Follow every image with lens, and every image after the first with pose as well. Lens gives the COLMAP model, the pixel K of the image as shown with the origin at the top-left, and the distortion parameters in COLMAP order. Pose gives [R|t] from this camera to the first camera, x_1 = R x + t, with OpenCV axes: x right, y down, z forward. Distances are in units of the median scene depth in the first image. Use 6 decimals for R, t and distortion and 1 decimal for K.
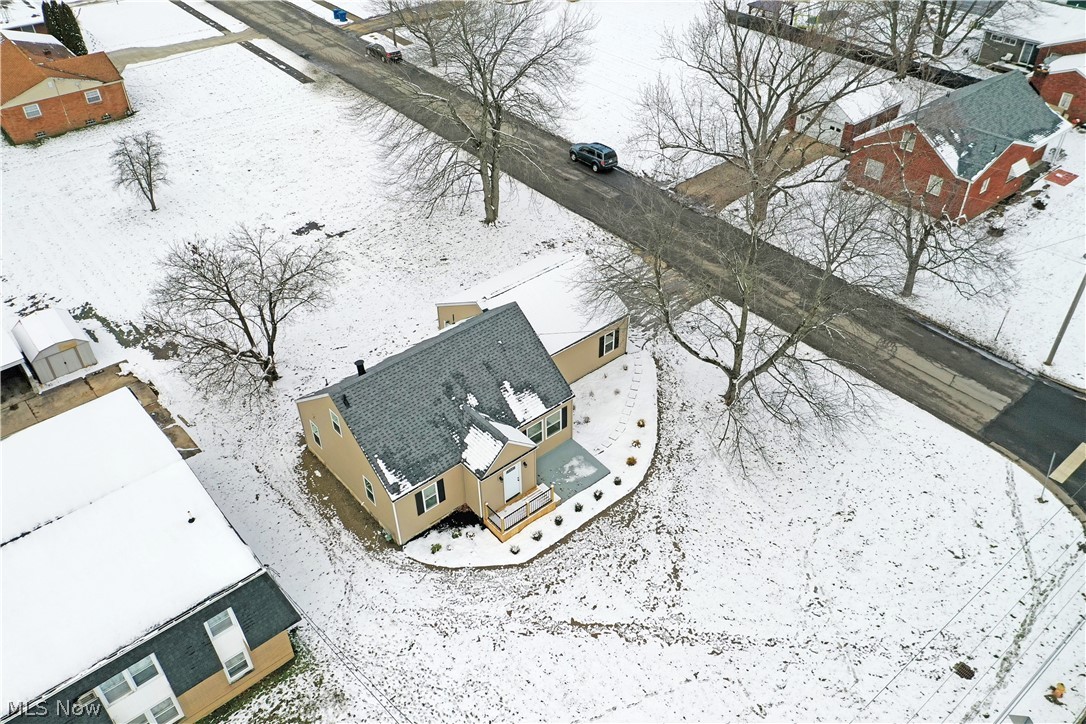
lens RADIAL K [[859.7, 0, 543.0], [0, 859.7, 362.0], [0, 0, 1]] dist [0.016879, 0.003666]
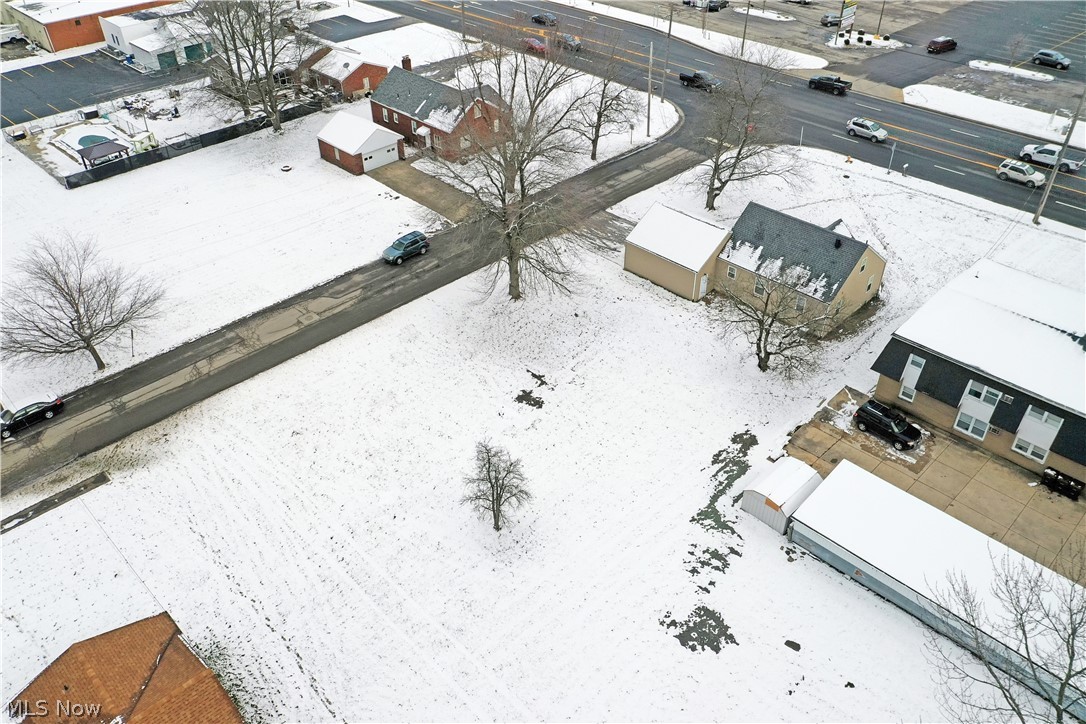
lens RADIAL K [[859.7, 0, 543.0], [0, 859.7, 362.0], [0, 0, 1]] dist [0.016879, 0.003666]
pose [[-0.079880, -0.594012, 0.800480, -1.643213], [0.628819, 0.593069, 0.502848, -1.055618], [-0.773438, 0.543525, 0.326151, 1.014922]]
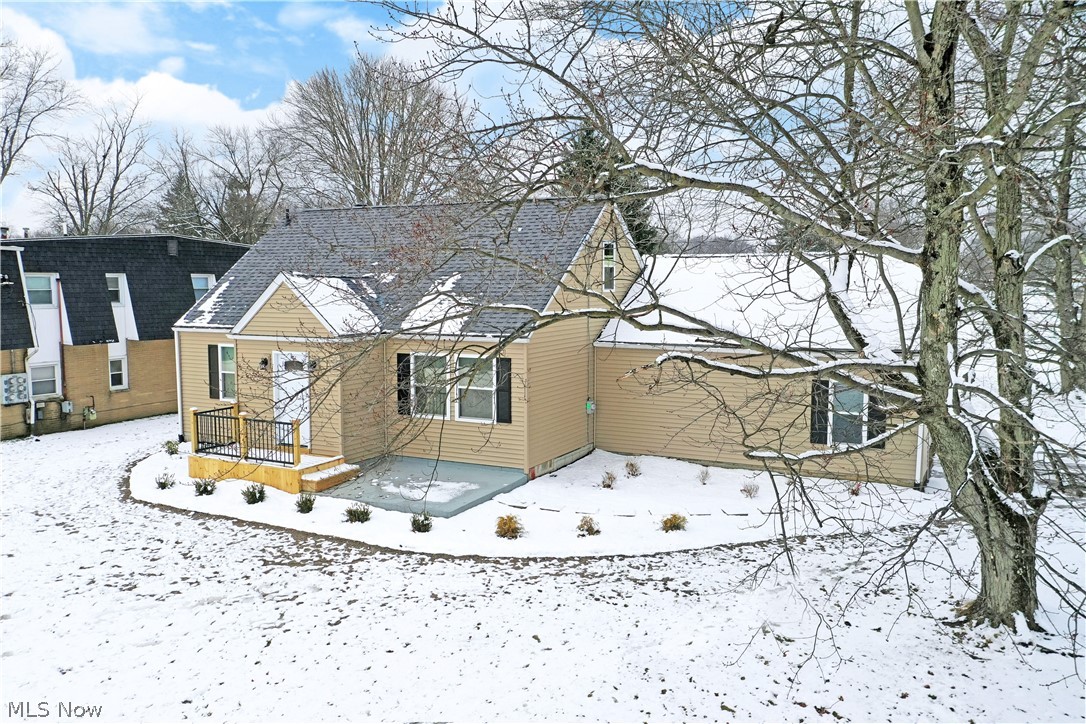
lens RADIAL K [[859.7, 0, 543.0], [0, 859.7, 362.0], [0, 0, 1]] dist [0.016879, 0.003666]
pose [[0.374223, 0.093180, -0.922646, 0.446410], [-0.581122, 0.798916, -0.155017, 0.113550], [0.722672, 0.594180, 0.353122, 0.896856]]
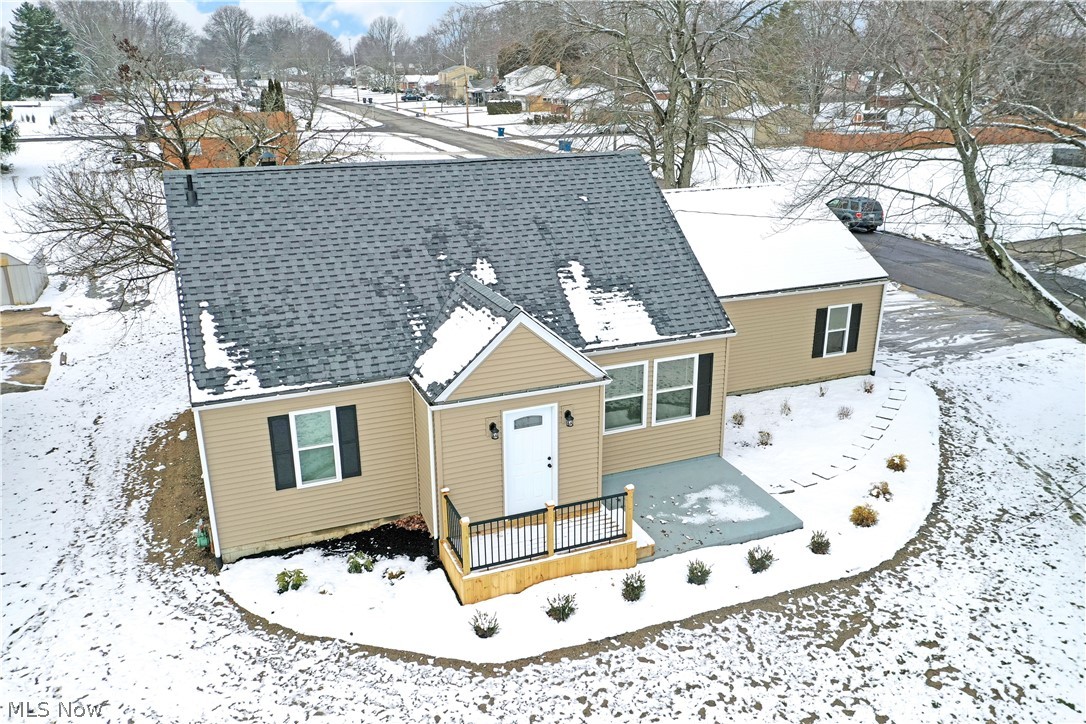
lens RADIAL K [[859.7, 0, 543.0], [0, 859.7, 362.0], [0, 0, 1]] dist [0.016879, 0.003666]
pose [[0.949209, 0.105133, -0.296562, 0.077589], [-0.198477, 0.931416, -0.305076, 0.209560], [0.244149, 0.348442, 0.904975, 0.620810]]
